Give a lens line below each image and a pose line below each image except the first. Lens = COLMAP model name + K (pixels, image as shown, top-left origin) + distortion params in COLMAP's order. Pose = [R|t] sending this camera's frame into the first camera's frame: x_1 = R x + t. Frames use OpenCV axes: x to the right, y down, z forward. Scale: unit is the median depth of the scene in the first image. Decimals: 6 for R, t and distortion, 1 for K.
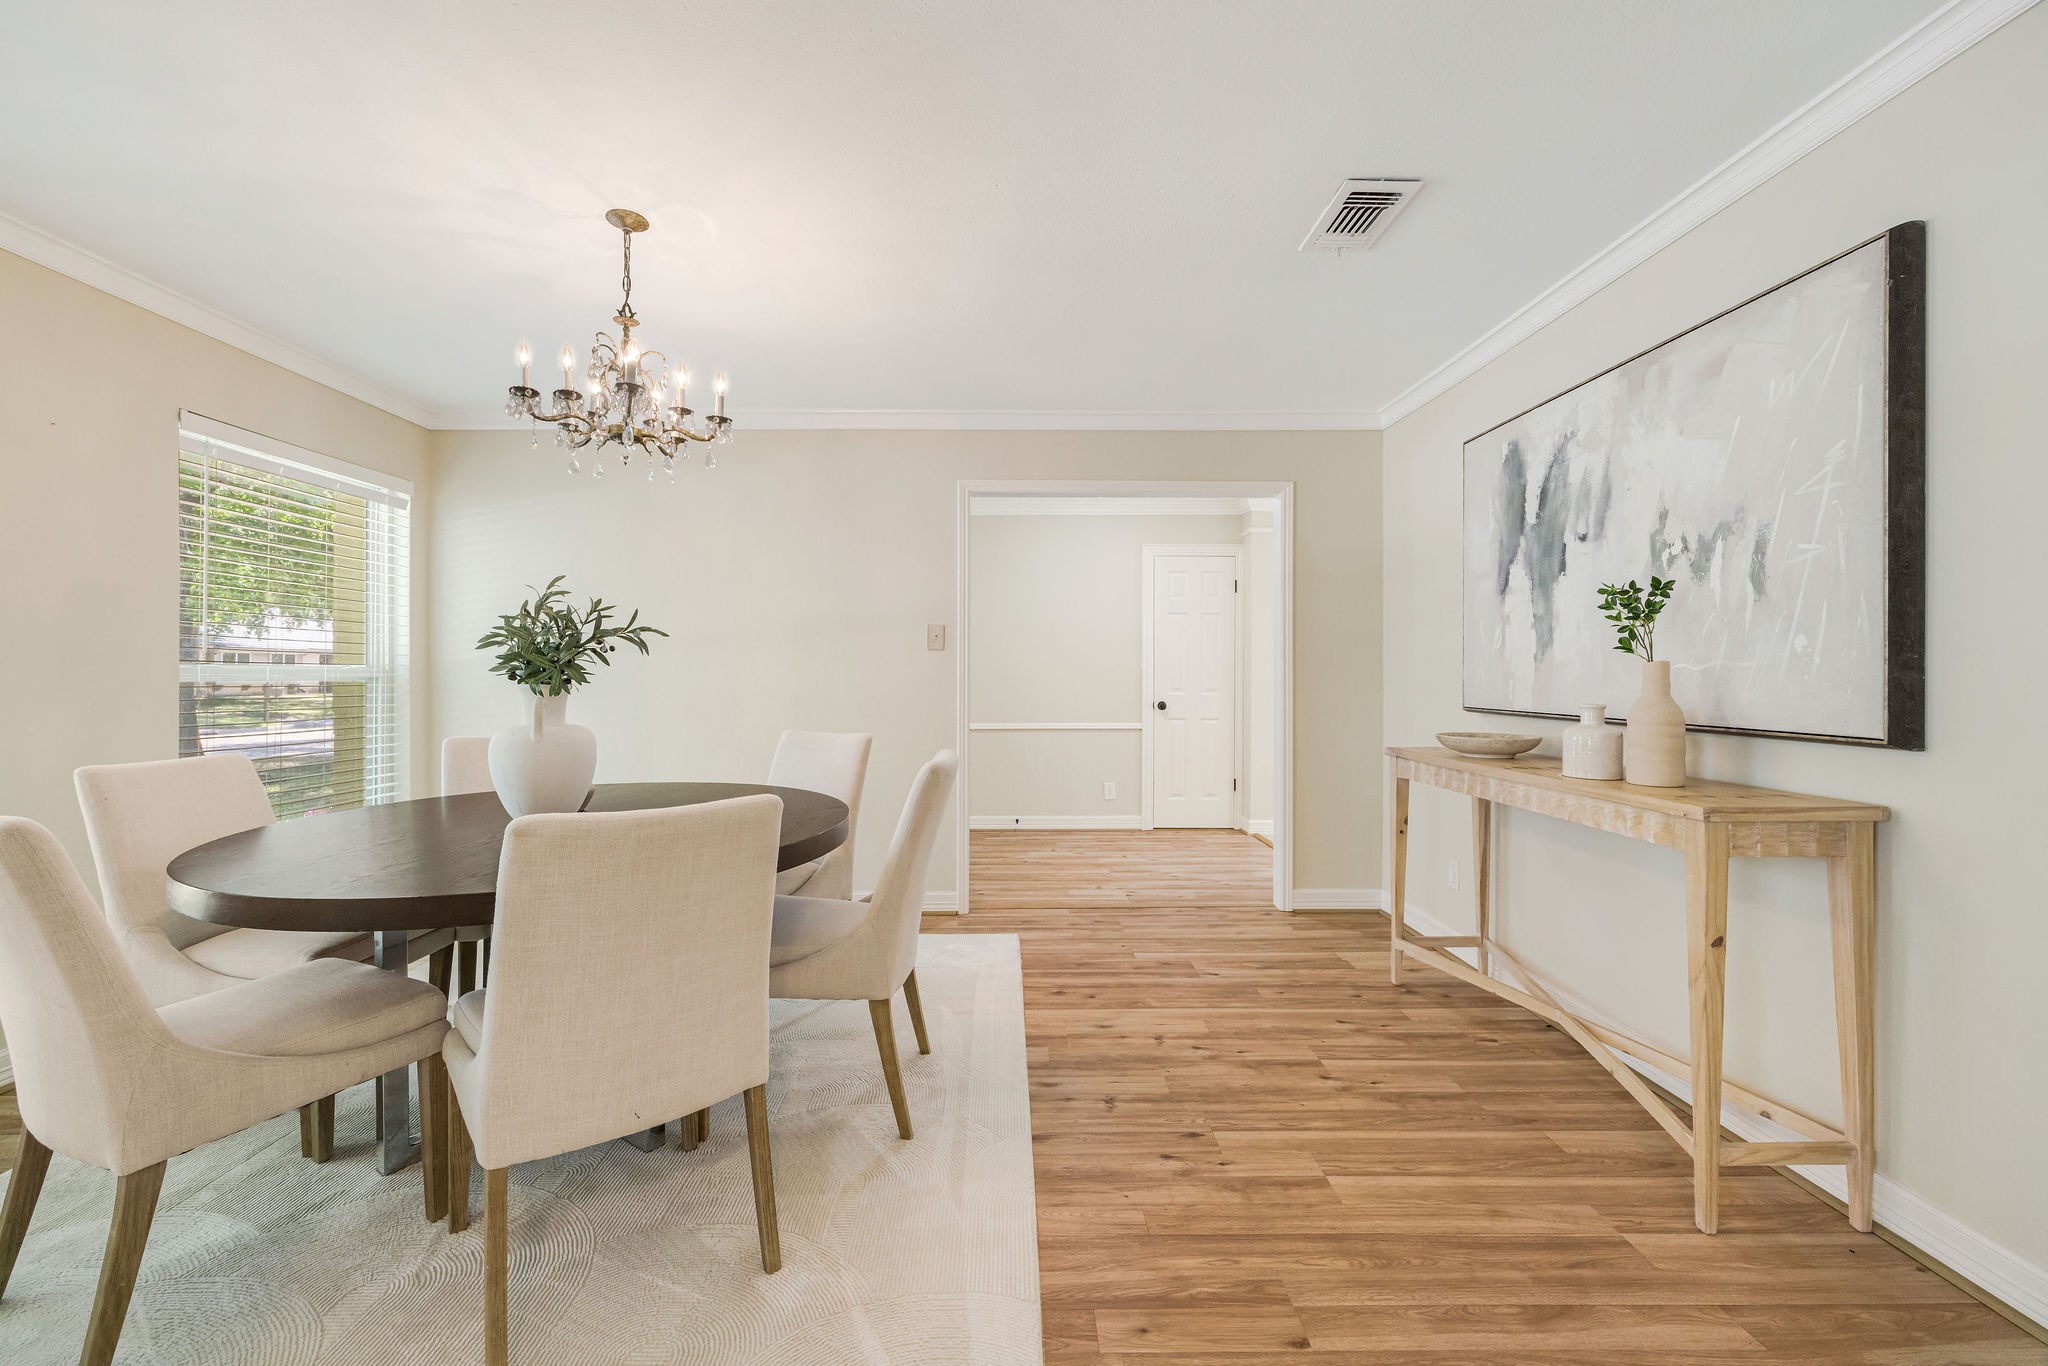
lens RADIAL K [[823.3, 0, 1013.9], [0, 823.3, 677.3], [0, 0, 1]] dist [-0.006393, 0.001614]
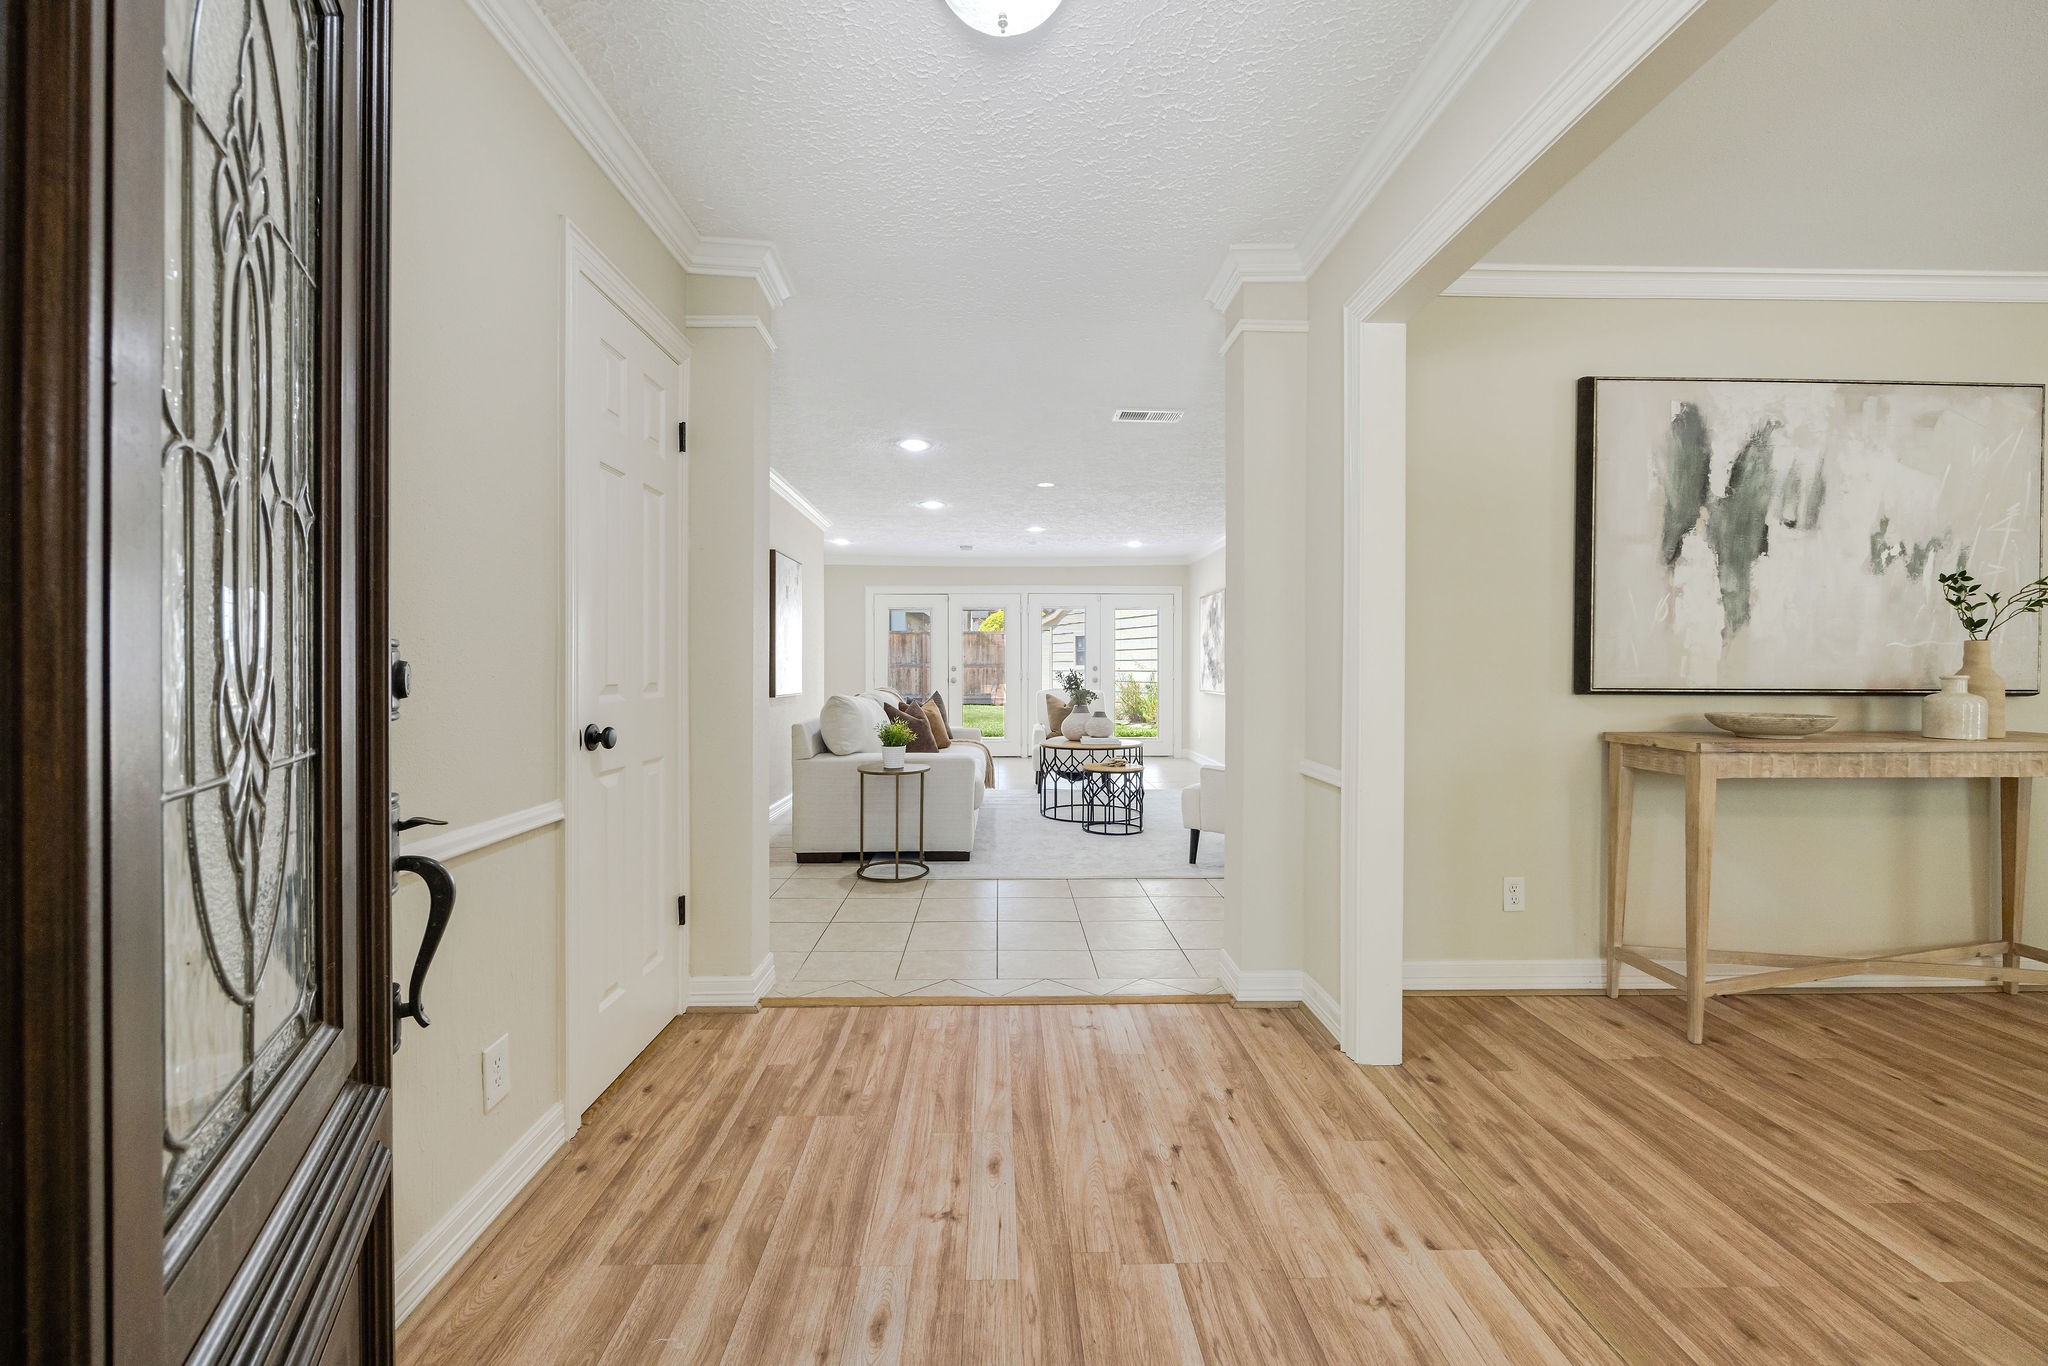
lens RADIAL K [[823.3, 0, 1026.1], [0, 823.3, 672.8], [0, 0, 1]] dist [-0.006393, 0.001614]
pose [[-0.017427, -0.011384, 0.999783, -0.362563], [0.002031, 0.999933, 0.011421, 0.011197], [-0.999846, 0.002230, -0.017403, 1.979227]]
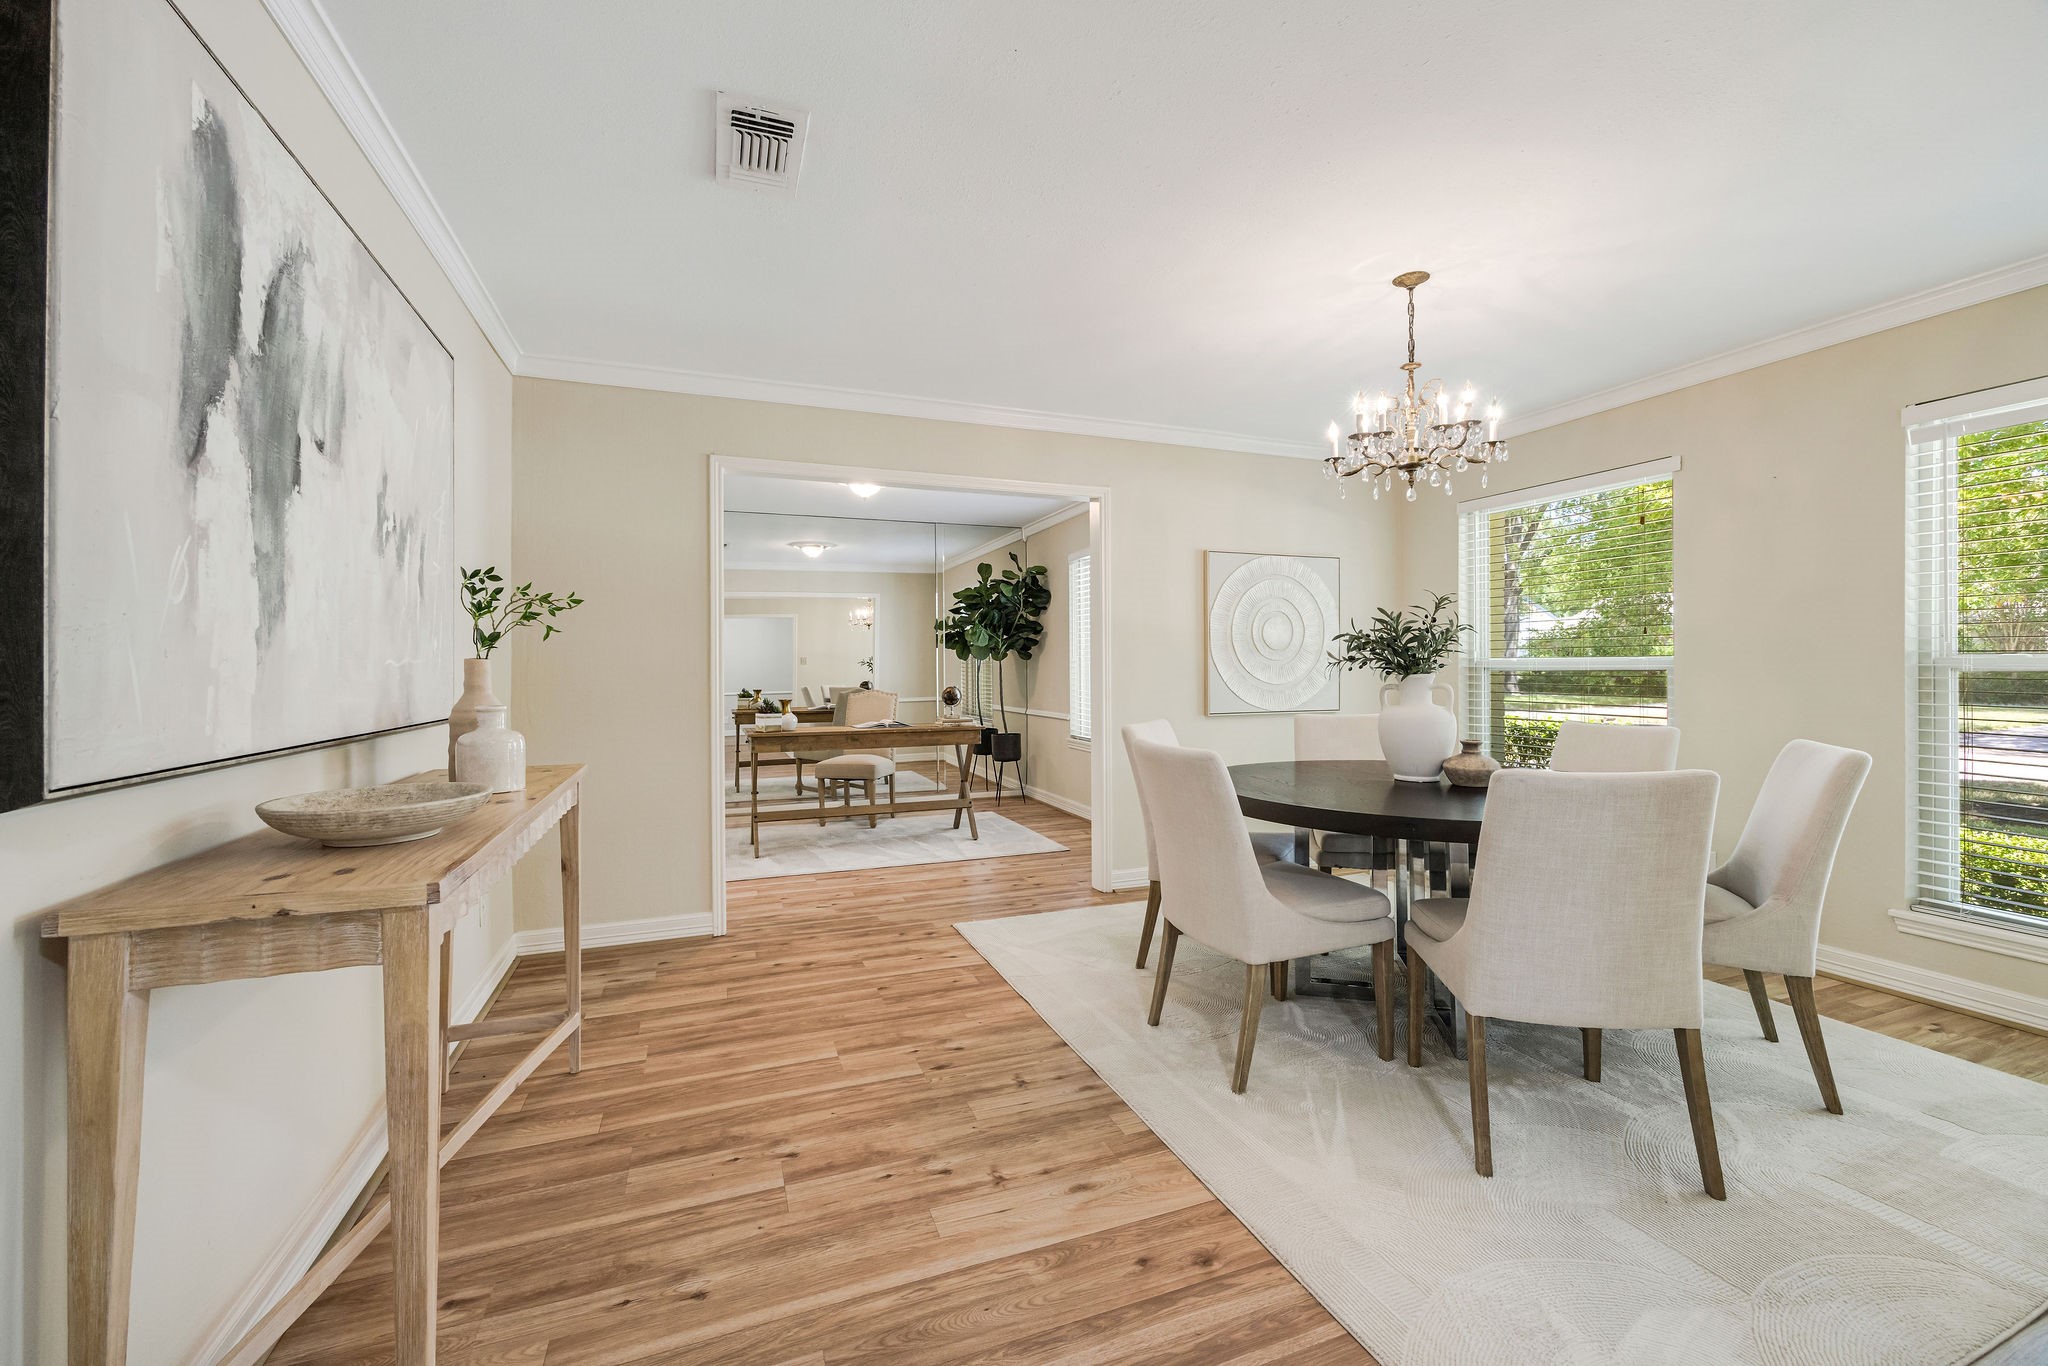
lens RADIAL K [[823.3, 0, 1022.4], [0, 823.3, 664.7], [0, 0, 1]] dist [-0.006393, 0.001614]
pose [[-0.935666, 0.002603, -0.352876, 0.413933], [0.003267, 0.999994, -0.001288, -0.006806], [0.352870, -0.002358, -0.935669, 1.702705]]
